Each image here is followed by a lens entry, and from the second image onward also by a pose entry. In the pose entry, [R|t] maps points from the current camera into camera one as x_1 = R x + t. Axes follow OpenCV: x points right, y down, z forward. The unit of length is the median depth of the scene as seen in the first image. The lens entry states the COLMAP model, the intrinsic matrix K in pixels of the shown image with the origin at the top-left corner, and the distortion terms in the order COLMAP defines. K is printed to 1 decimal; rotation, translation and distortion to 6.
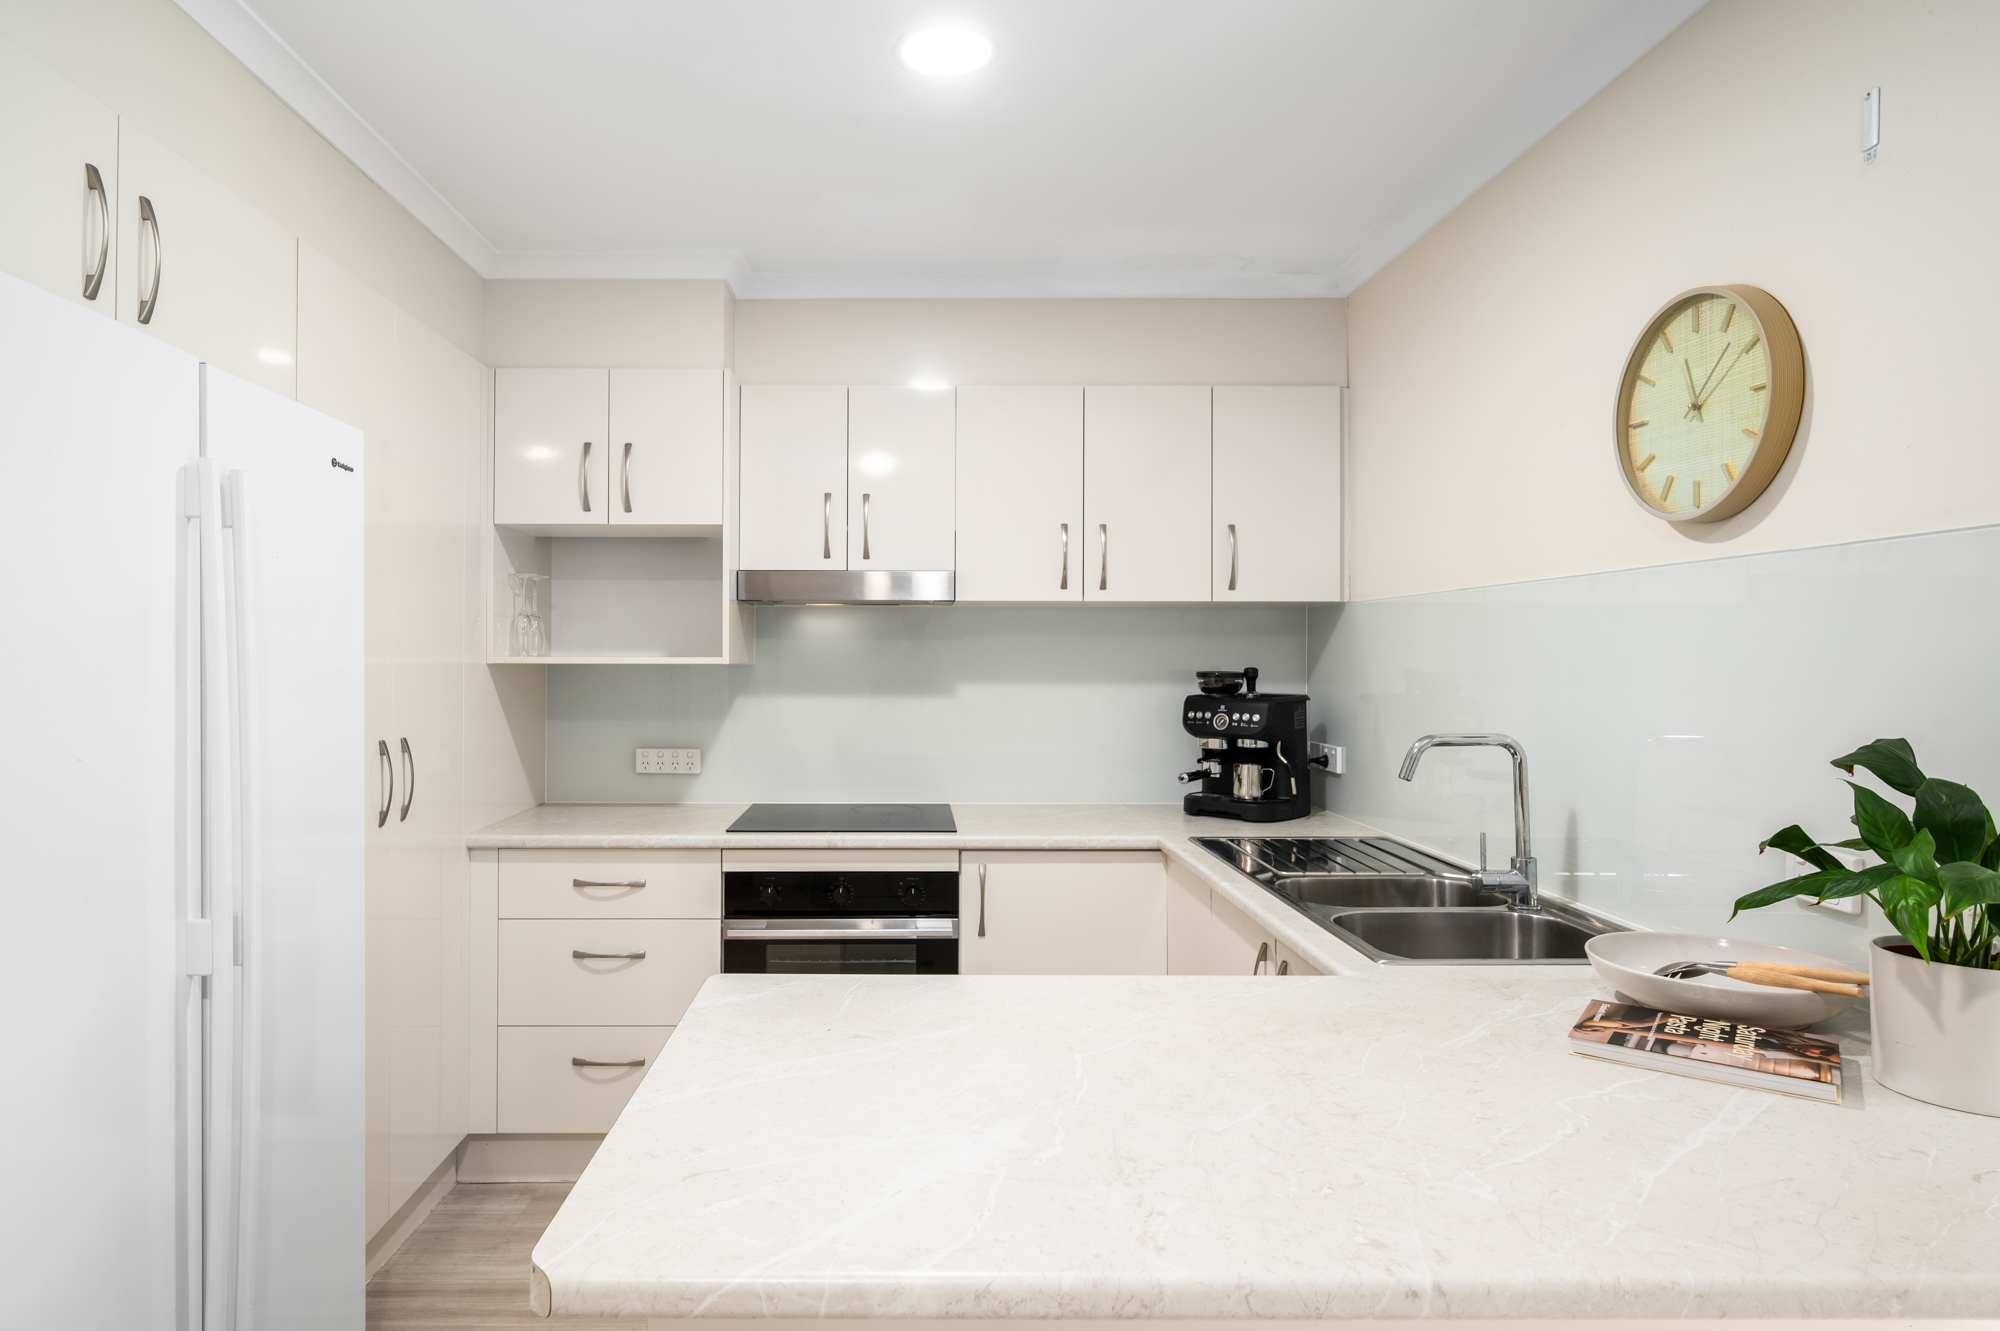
lens RADIAL K [[1134.7, 0, 913.4], [0, 1134.7, 643.4], [0, 0, 1]] dist [-0.012907, 0.008620]
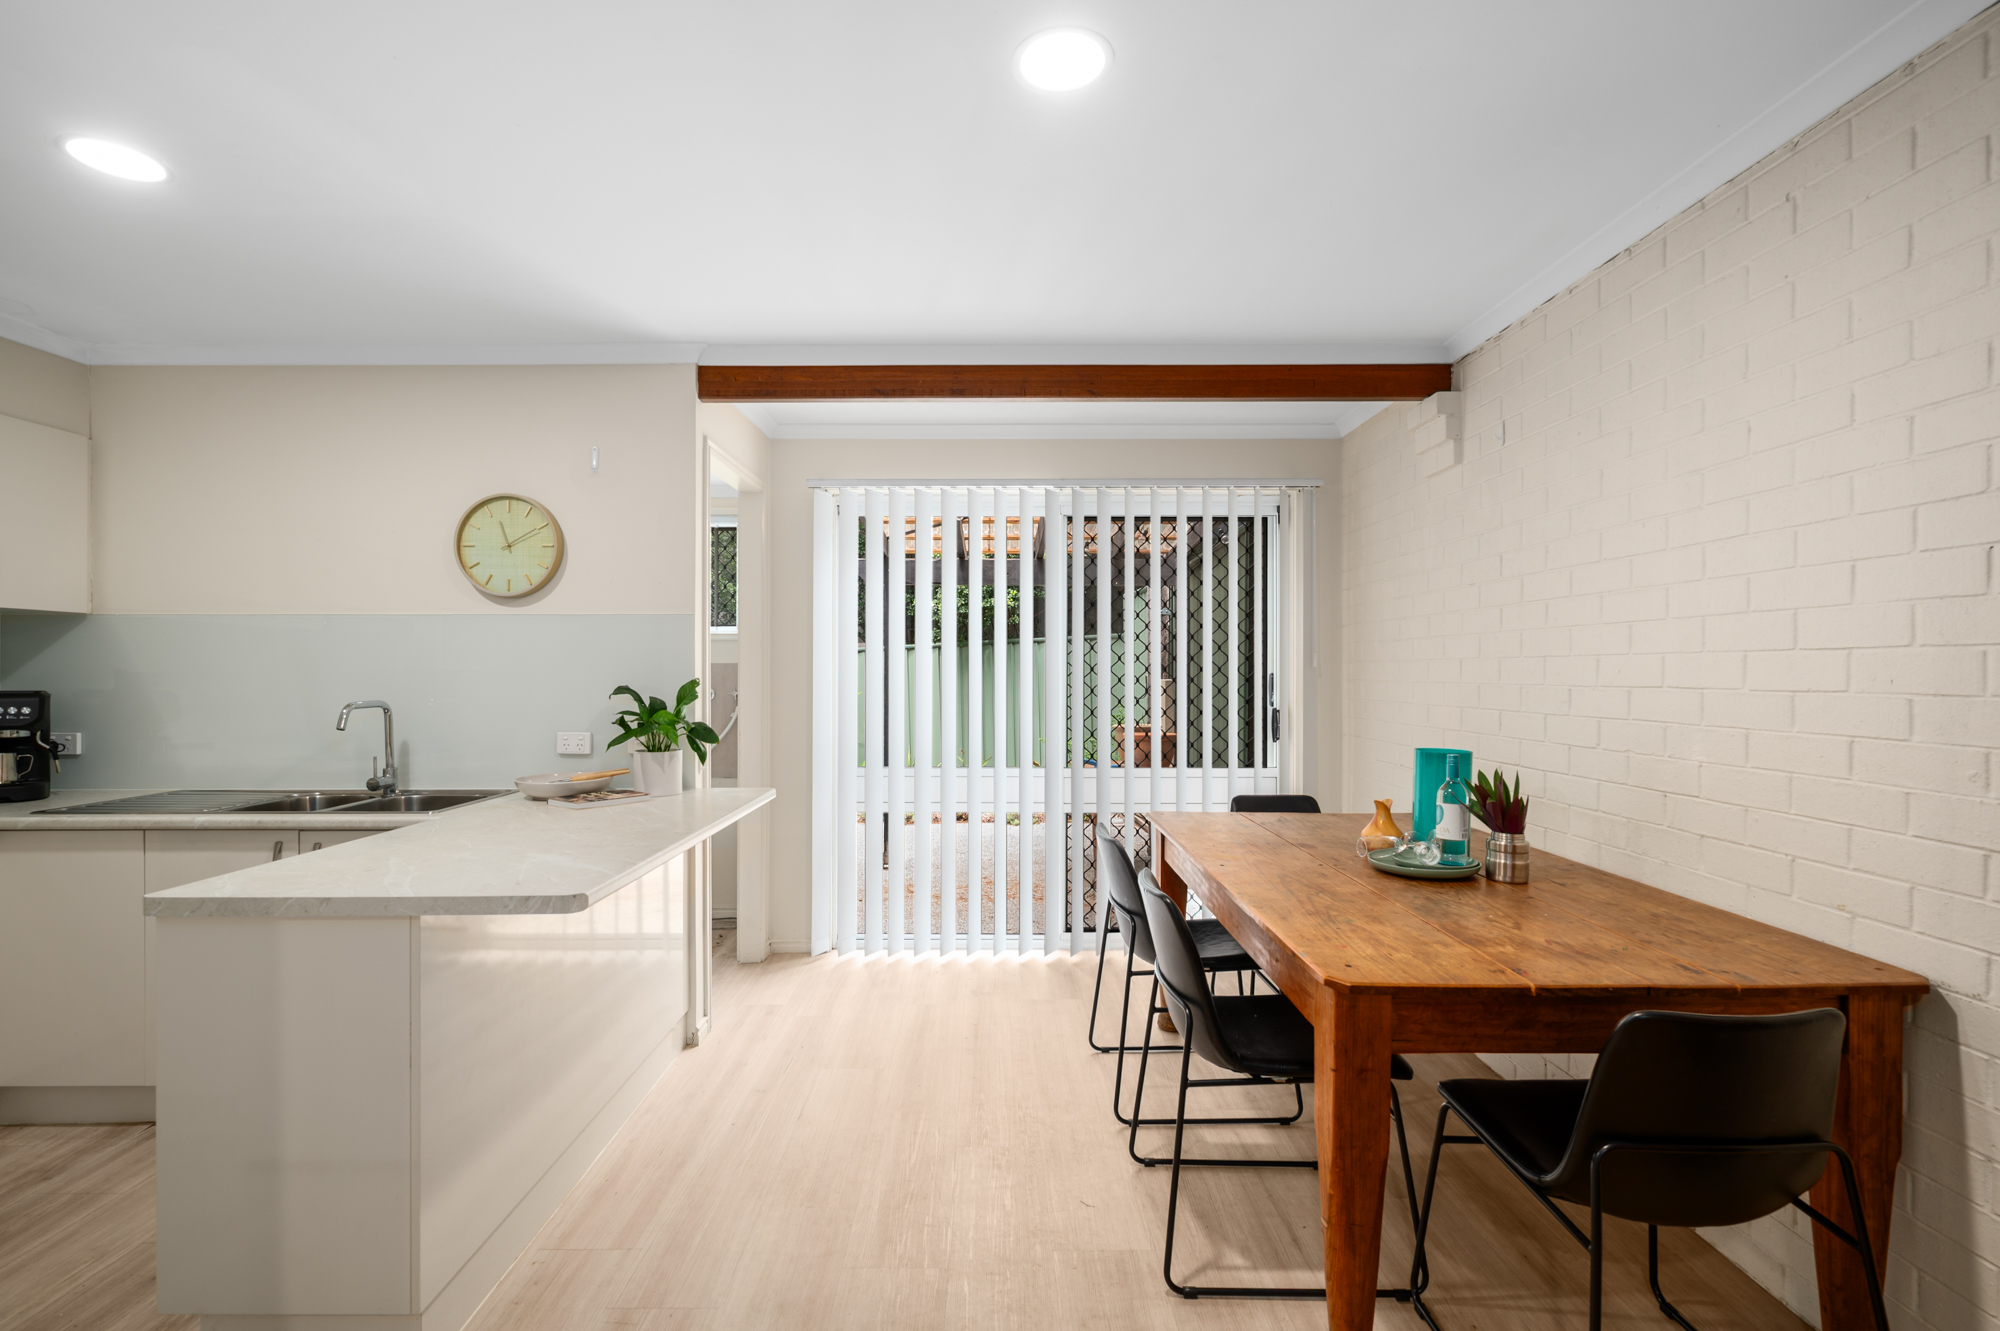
lens RADIAL K [[906.2, 0, 990.4], [0, 906.2, 667.5], [0, 0, 1]] dist [-0.002334, 0.001093]
pose [[0.001040, -0.002415, 0.999997, -0.659645], [-0.011315, 0.999933, 0.002426, 0.009322], [-0.999935, -0.011317, 0.001013, 0.024170]]
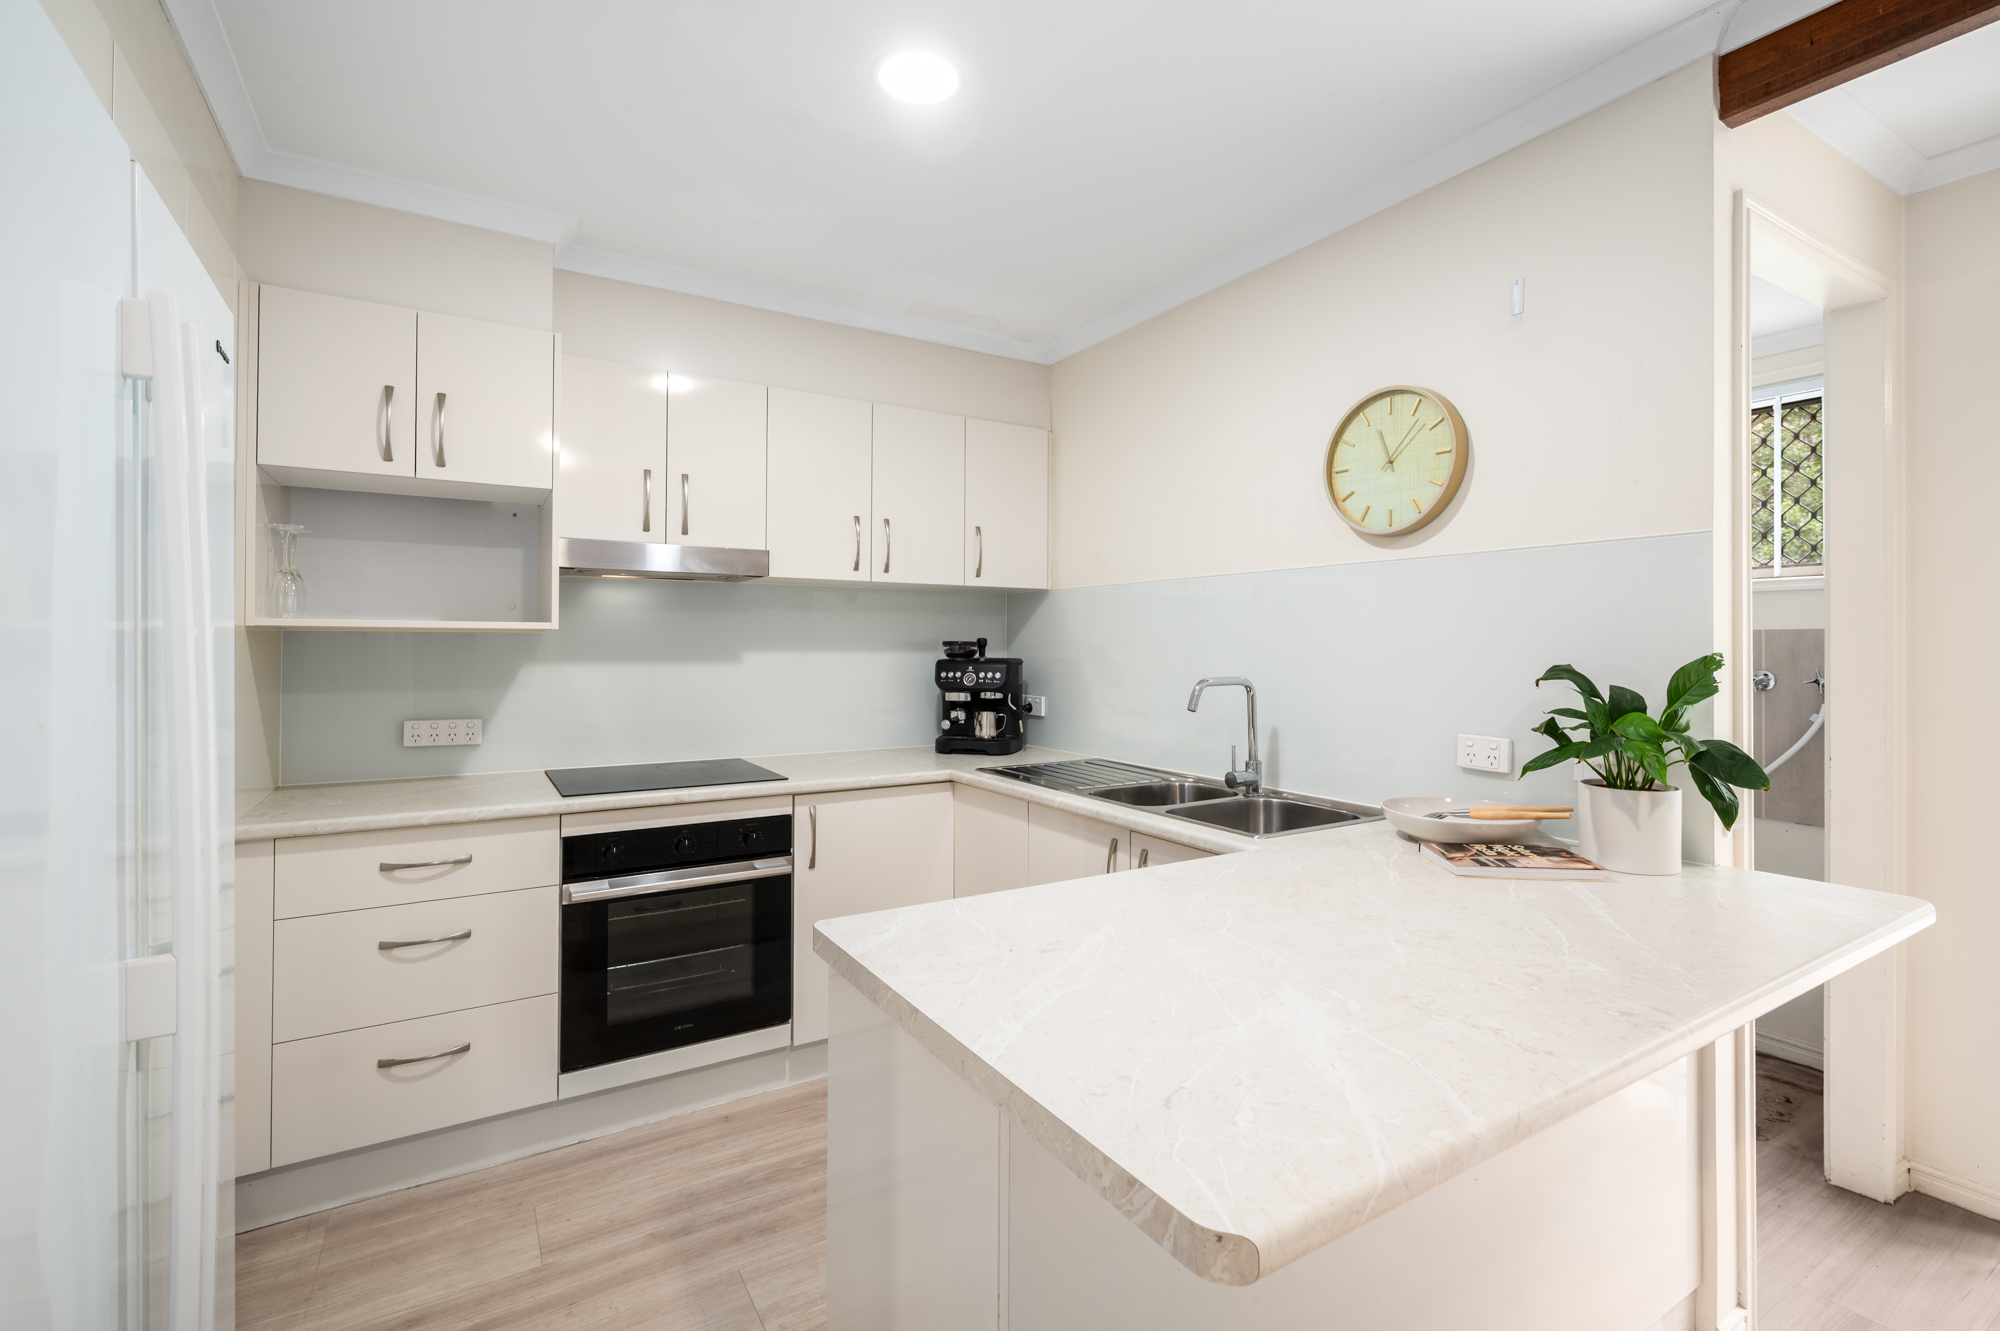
lens RADIAL K [[882.3, 0, 995.3], [0, 882.3, 637.7], [0, 0, 1]] dist [-0.003306, 0.000706]
pose [[0.856509, 0.005977, 0.516098, -0.242186], [-0.008137, 0.999965, 0.001924, 0.021610], [-0.516069, -0.005847, 0.856527, 0.140452]]
